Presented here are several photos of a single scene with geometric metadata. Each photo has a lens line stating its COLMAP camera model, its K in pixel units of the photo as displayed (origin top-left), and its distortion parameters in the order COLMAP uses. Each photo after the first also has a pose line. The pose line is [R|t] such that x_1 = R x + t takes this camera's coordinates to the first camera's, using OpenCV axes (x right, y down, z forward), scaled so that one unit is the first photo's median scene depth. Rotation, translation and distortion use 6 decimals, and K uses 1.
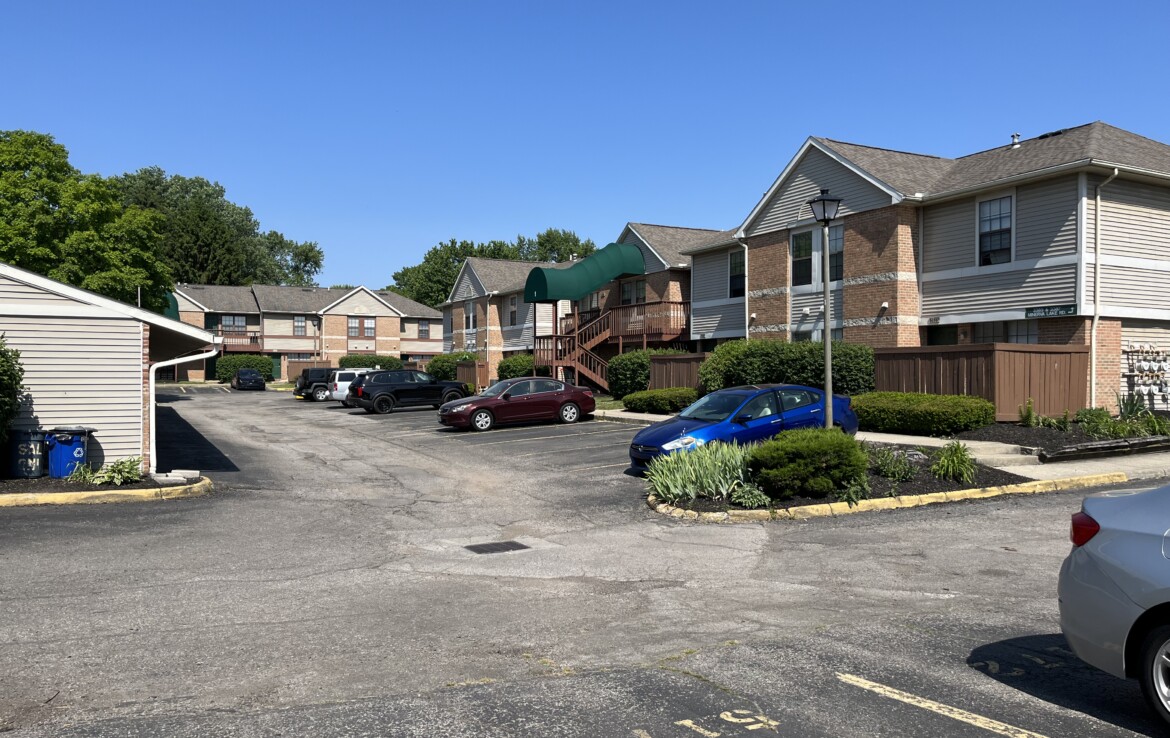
lens RADIAL K [[875.3, 0, 574.0], [0, 875.3, 378.8], [0, 0, 1]] dist [0.023877, -0.005658]
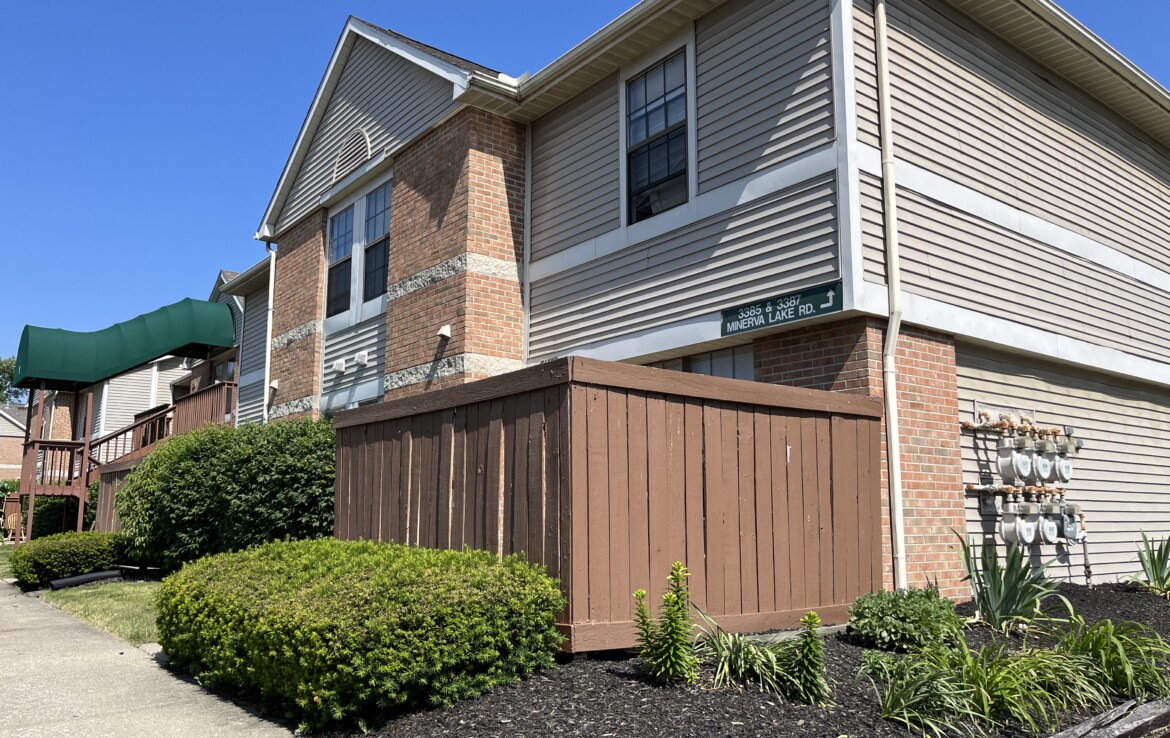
lens RADIAL K [[875.3, 0, 574.0], [0, 875.3, 378.8], [0, 0, 1]] dist [0.023877, -0.005658]
pose [[0.982445, 0.027909, 0.184451, 0.388129], [0.002239, 0.986910, -0.161253, 0.008836], [-0.186537, 0.158836, 0.969523, 0.662887]]
